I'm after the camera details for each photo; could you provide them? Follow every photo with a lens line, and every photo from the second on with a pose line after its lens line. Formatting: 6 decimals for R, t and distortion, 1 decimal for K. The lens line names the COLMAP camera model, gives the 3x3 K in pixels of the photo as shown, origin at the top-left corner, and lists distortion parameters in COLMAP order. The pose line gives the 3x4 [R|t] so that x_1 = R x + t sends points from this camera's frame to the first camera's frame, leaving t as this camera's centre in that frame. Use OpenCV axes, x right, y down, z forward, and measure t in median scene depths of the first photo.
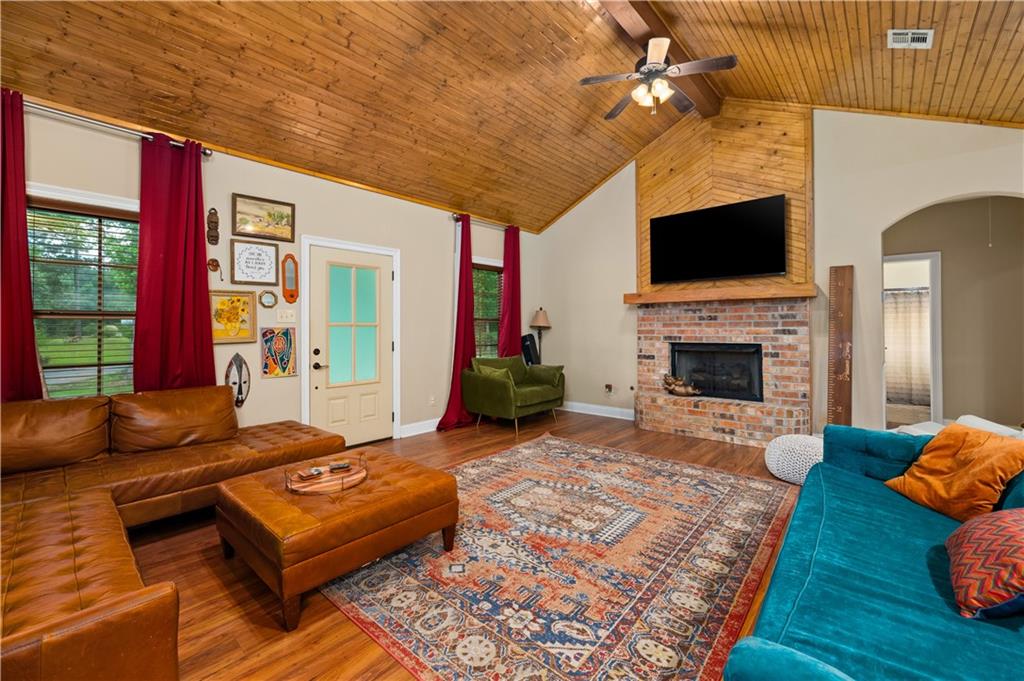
lens RADIAL K [[429.5, 0, 506.8], [0, 429.5, 322.5], [0, 0, 1]] dist [-0.000289, 0.000113]
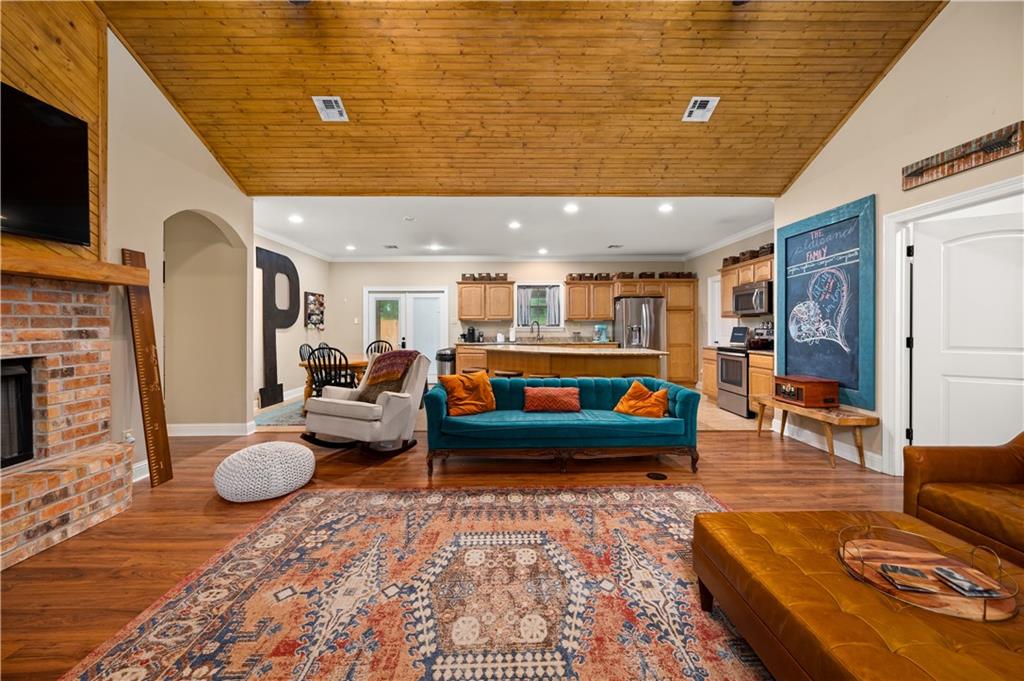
lens RADIAL K [[408.7, 0, 507.1], [0, 408.7, 328.3], [0, 0, 1]] dist [-0.003097, -0.000347]
pose [[-0.670030, -0.000568, 0.742334, -0.265405], [-0.001163, 0.999999, -0.000284, 0.013461], [-0.742334, -0.001054, -0.670030, 1.057056]]
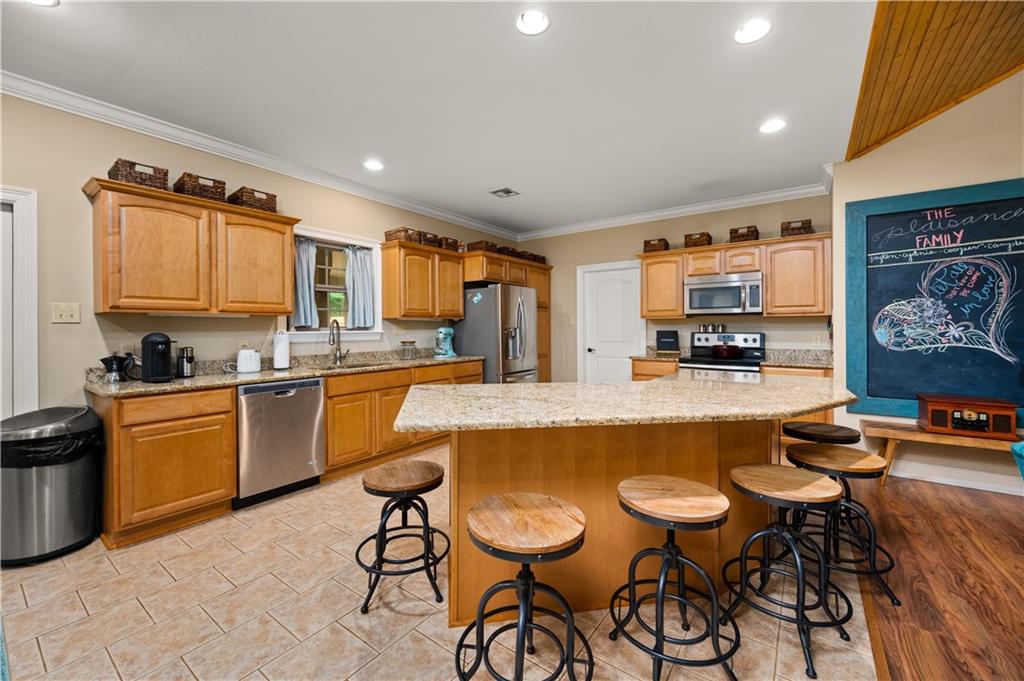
lens RADIAL K [[408.7, 0, 507.1], [0, 408.7, 328.3], [0, 0, 1]] dist [-0.003097, -0.000347]
pose [[-0.994722, 0.003580, -0.102547, 0.924965], [0.004084, 0.999981, -0.004705, 0.003352], [0.102528, -0.005099, -0.994717, 0.504825]]
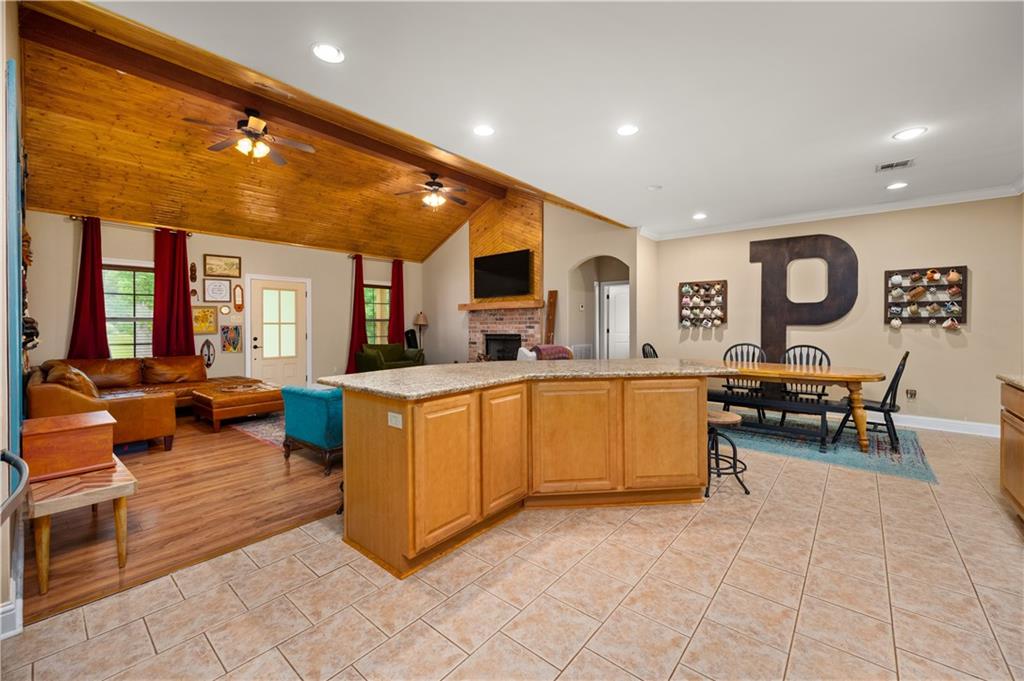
lens RADIAL K [[409.9, 0, 517.4], [0, 409.9, 323.9], [0, 0, 1]] dist [-0.002079, -0.000341]
pose [[0.999242, -0.002503, 0.038839, 0.600258], [0.002184, 0.999964, 0.008242, -0.006078], [-0.038858, -0.008151, 0.999212, -0.766902]]
